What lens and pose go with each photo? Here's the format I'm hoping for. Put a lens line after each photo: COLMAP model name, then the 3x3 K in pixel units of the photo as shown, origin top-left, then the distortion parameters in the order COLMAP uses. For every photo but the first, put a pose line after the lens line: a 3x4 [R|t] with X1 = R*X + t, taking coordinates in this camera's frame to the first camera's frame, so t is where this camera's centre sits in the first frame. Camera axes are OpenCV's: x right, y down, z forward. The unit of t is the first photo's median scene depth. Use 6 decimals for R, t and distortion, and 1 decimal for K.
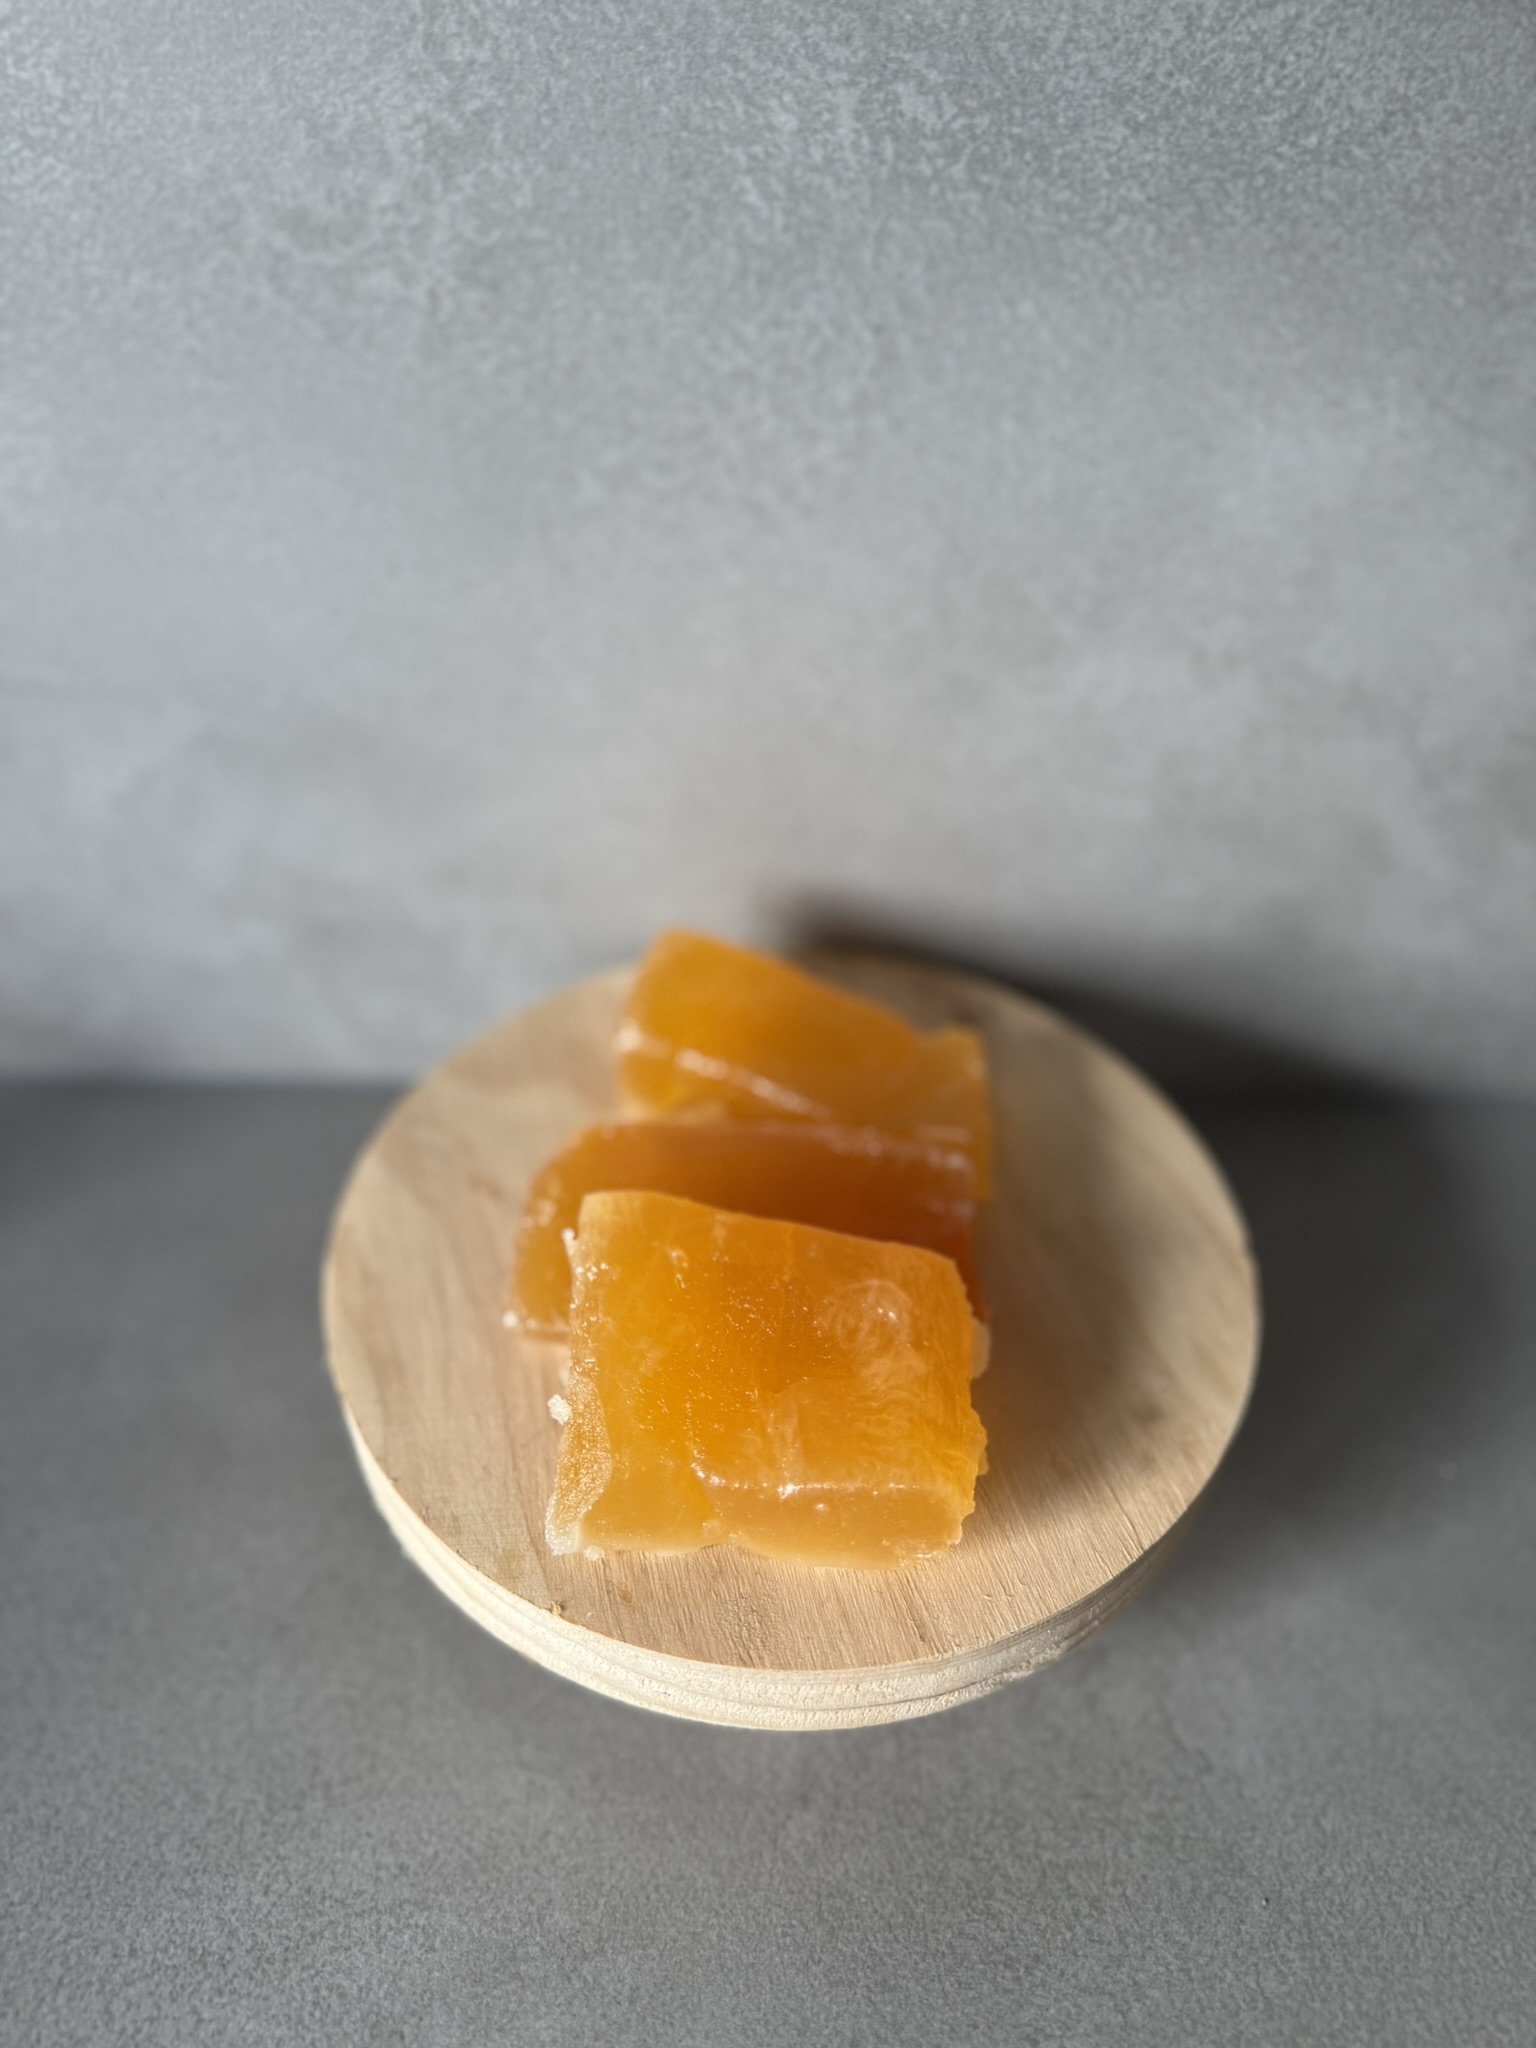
lens RADIAL K [[1530.1, 0, 762.4], [0, 1530.1, 1033.5], [0, 0, 1]] dist [-0.045551, 0.013015]
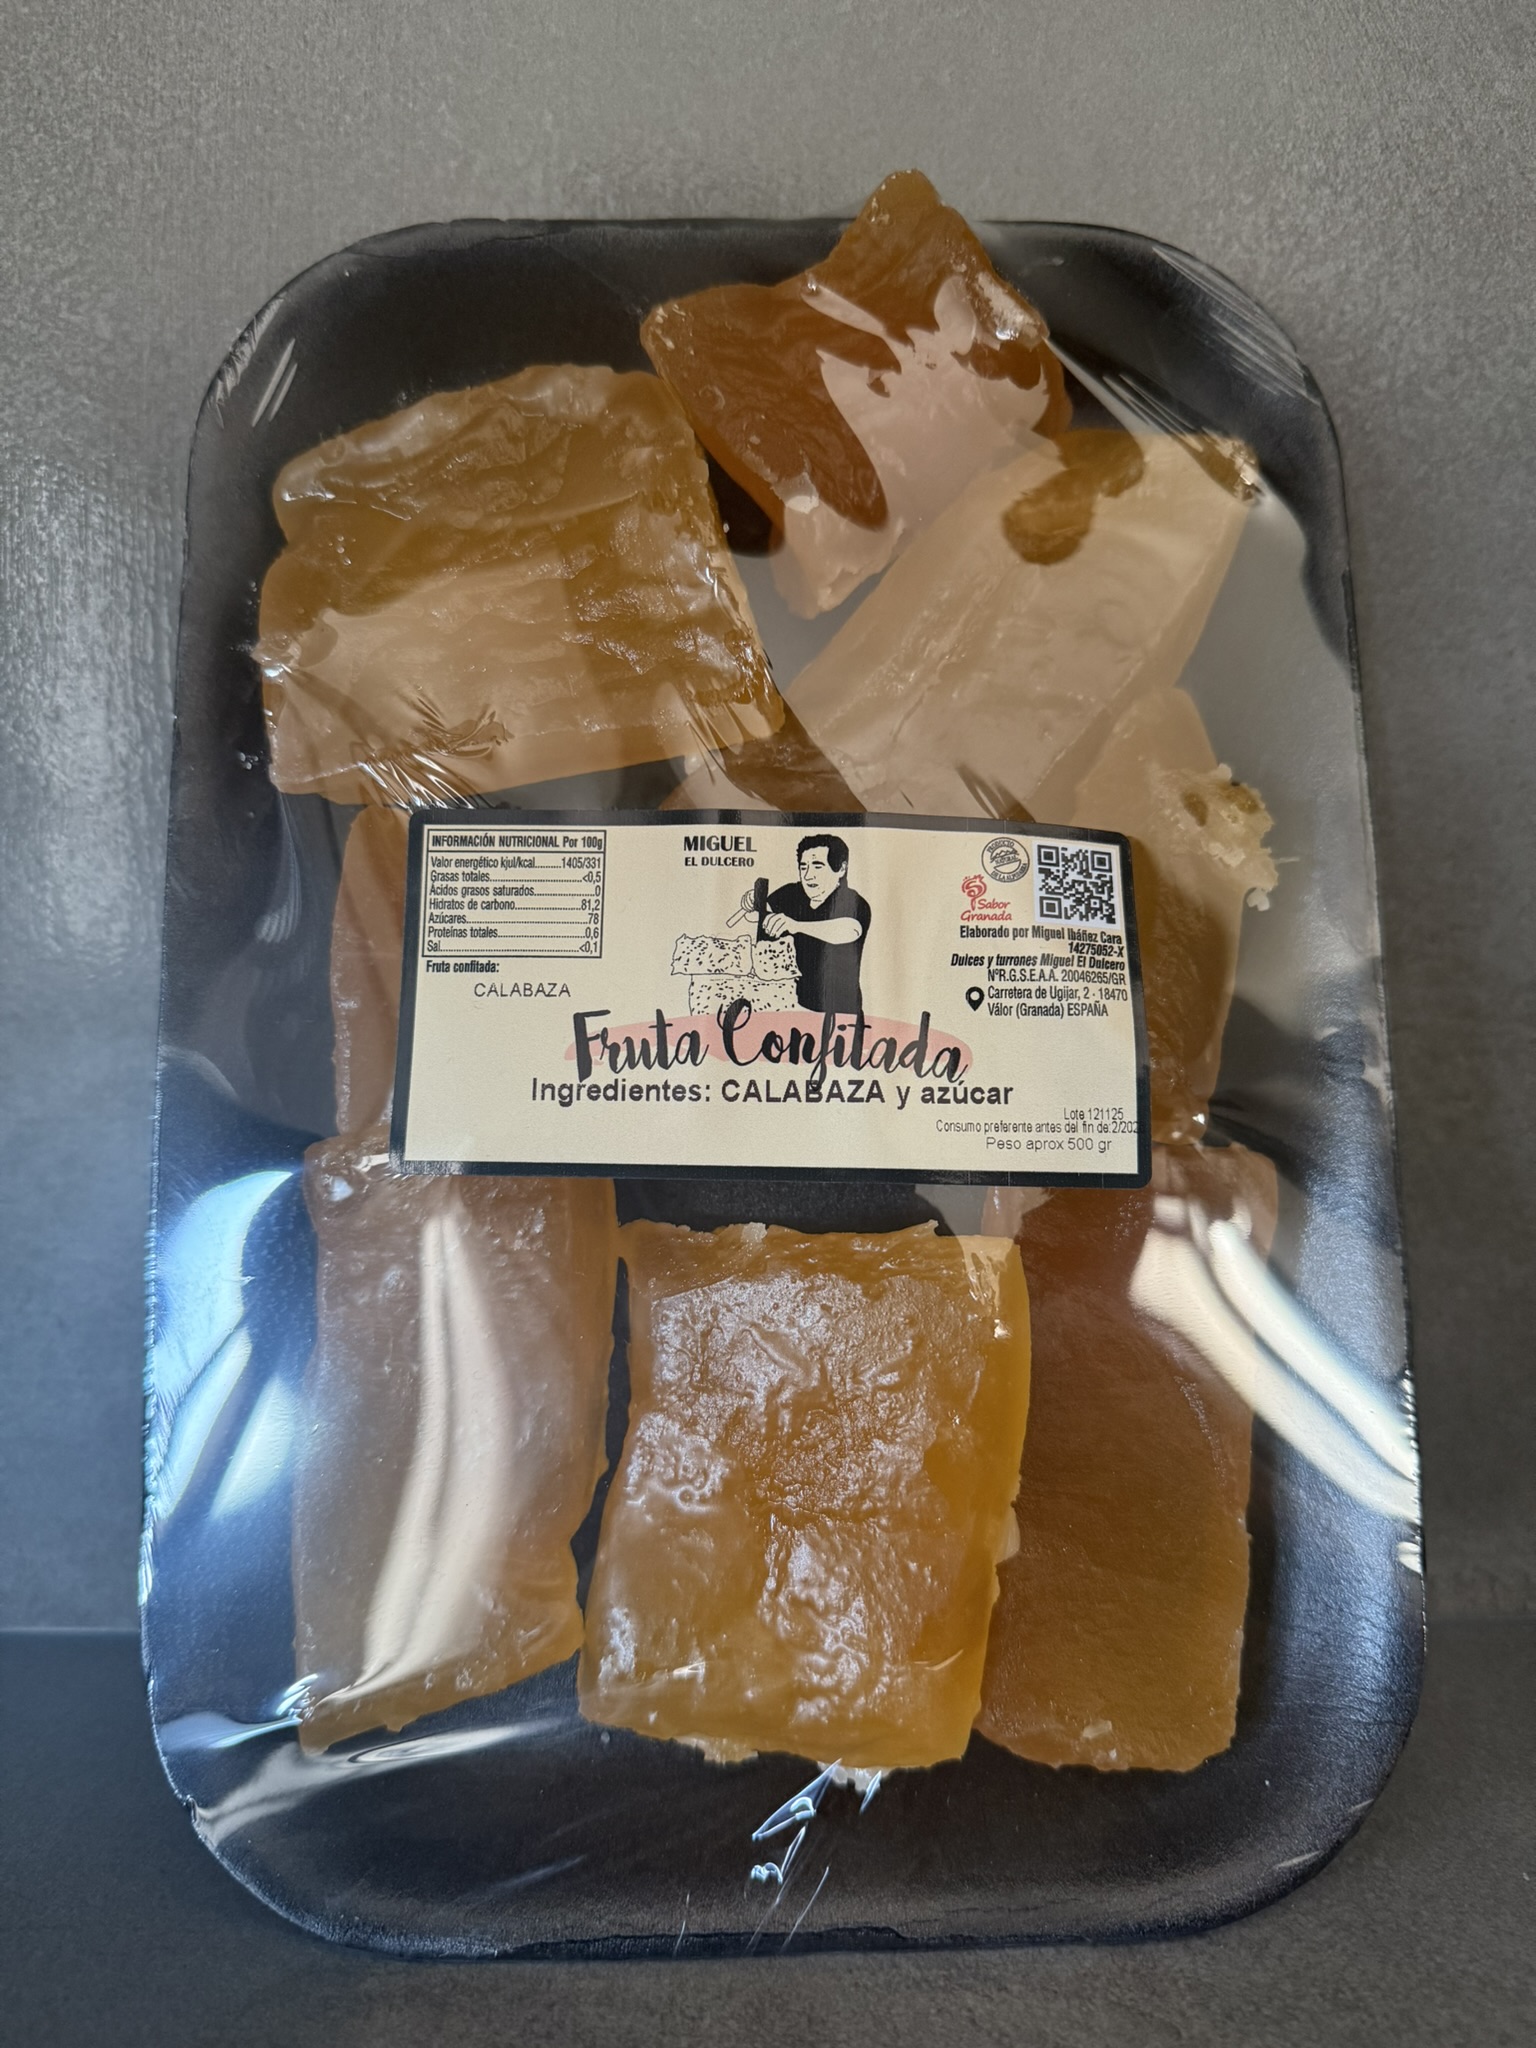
lens RADIAL K [[1530.1, 0, 772.9], [0, 1530.1, 1031.1], [0, 0, 1]] dist [-0.045551, 0.013015]
pose [[0.999153, -0.007470, 0.040468, -0.078730], [0.029098, 0.823632, -0.566378, 0.307330], [-0.029100, 0.567075, 0.823152, 0.429203]]
